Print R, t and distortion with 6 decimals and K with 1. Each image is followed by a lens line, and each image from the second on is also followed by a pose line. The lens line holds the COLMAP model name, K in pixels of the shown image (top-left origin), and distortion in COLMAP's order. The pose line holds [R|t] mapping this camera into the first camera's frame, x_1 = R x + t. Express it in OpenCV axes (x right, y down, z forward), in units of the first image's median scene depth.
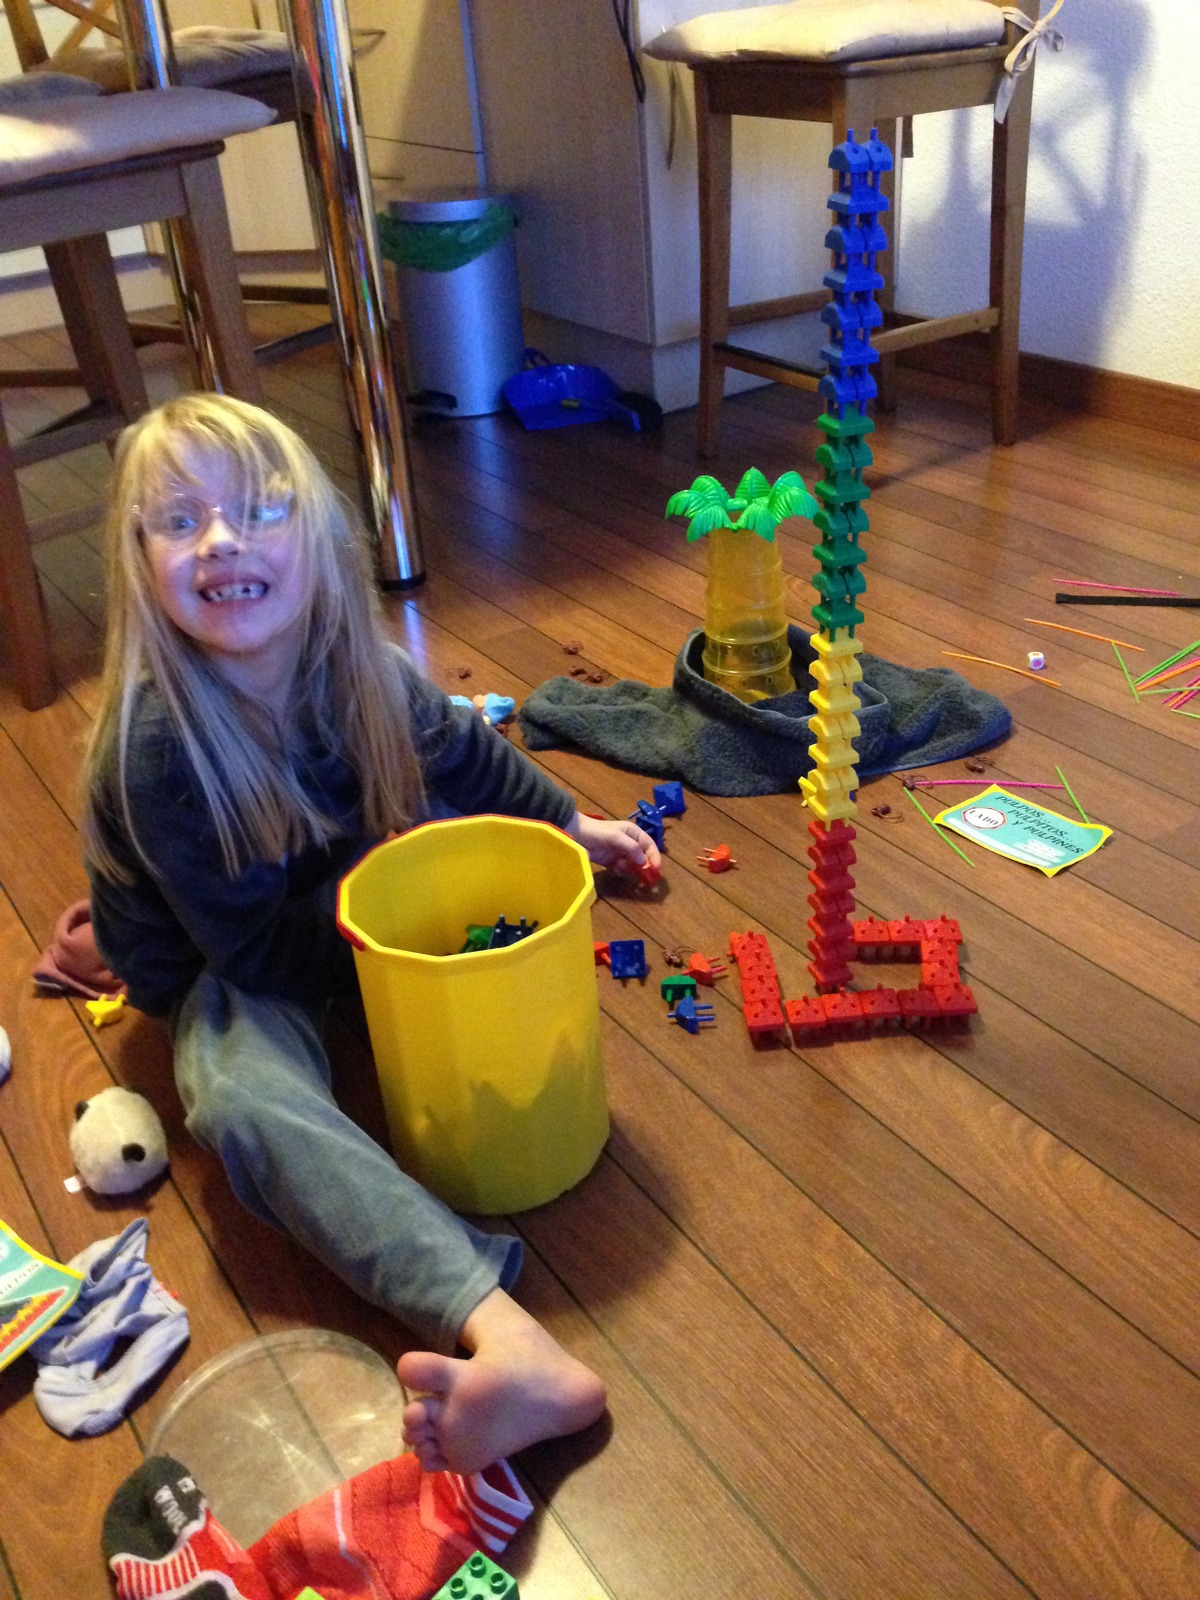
lens RADIAL K [[1426.9, 0, 607.0], [0, 1426.9, 797.5], [0, 0, 1]] dist [0.130125, -0.215191]
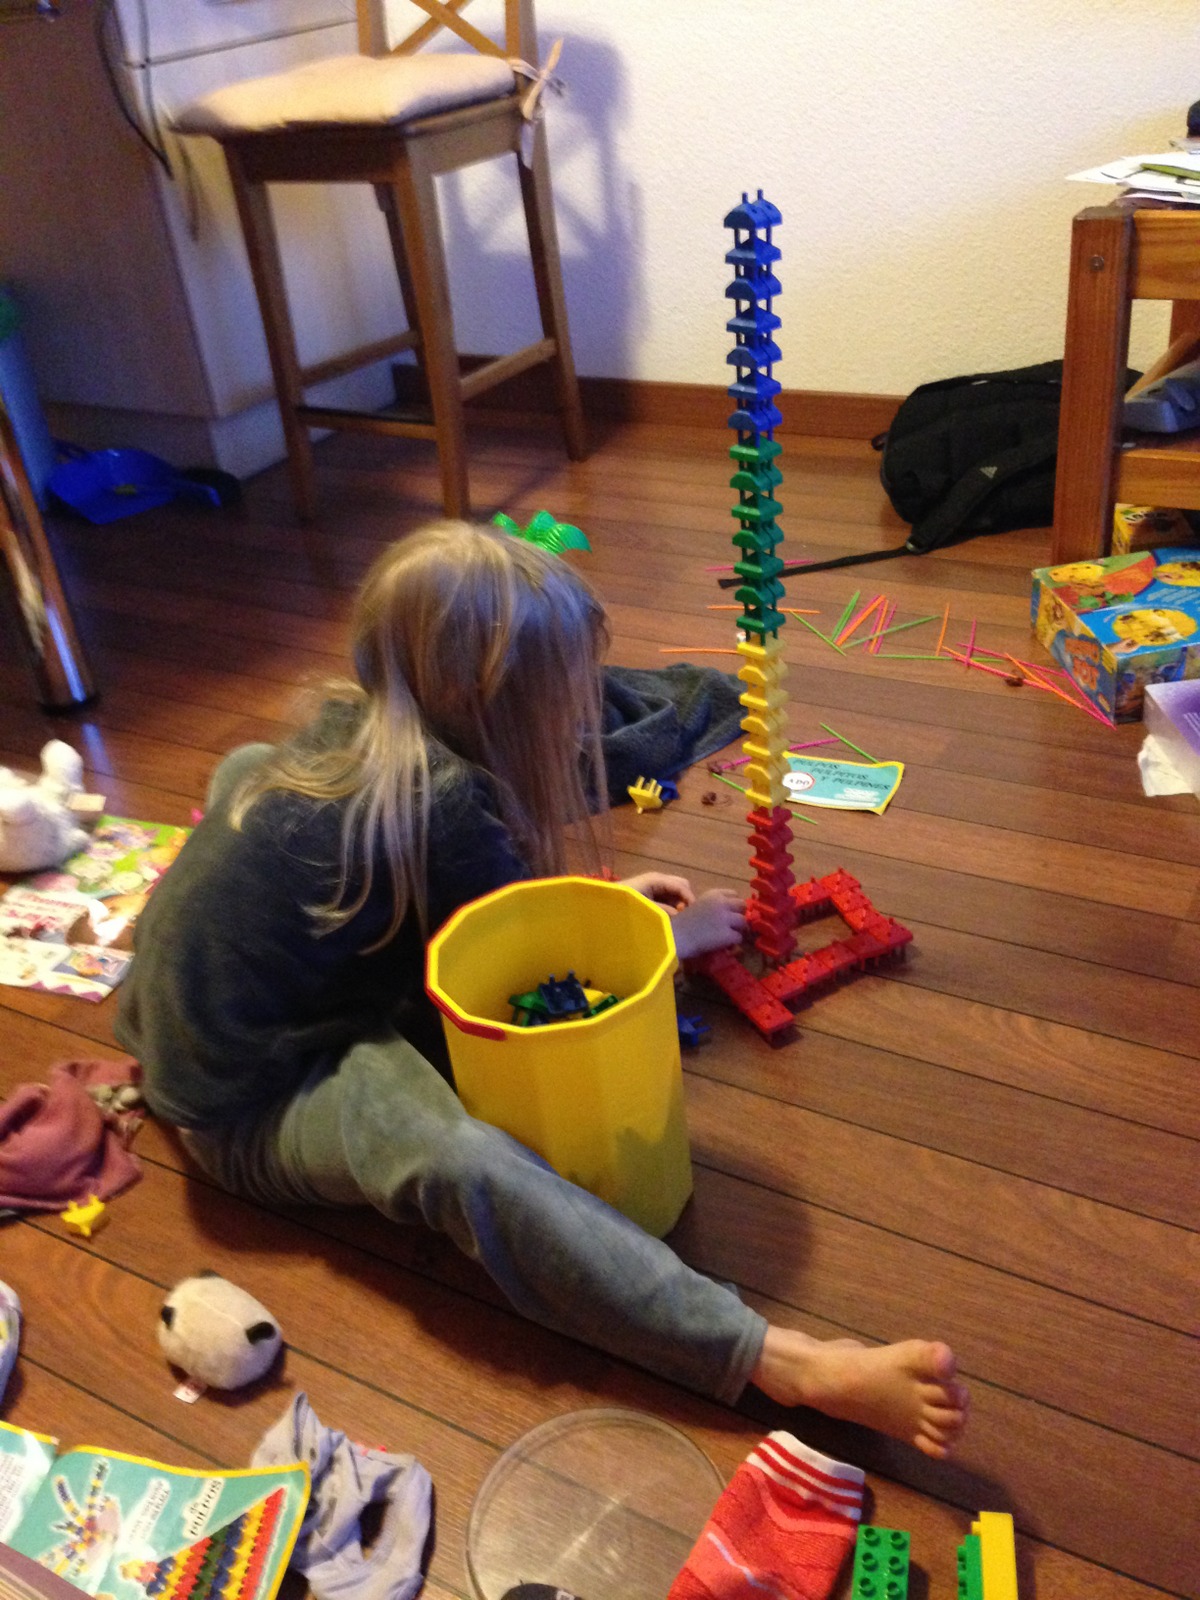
lens RADIAL K [[1426.9, 0, 607.0], [0, 1426.9, 797.5], [0, 0, 1]] dist [0.130125, -0.215191]
pose [[0.900152, -0.248877, 0.357473, -0.181593], [0.257262, 0.966025, 0.024748, -0.026158], [-0.351487, 0.069688, 0.933596, 0.010922]]
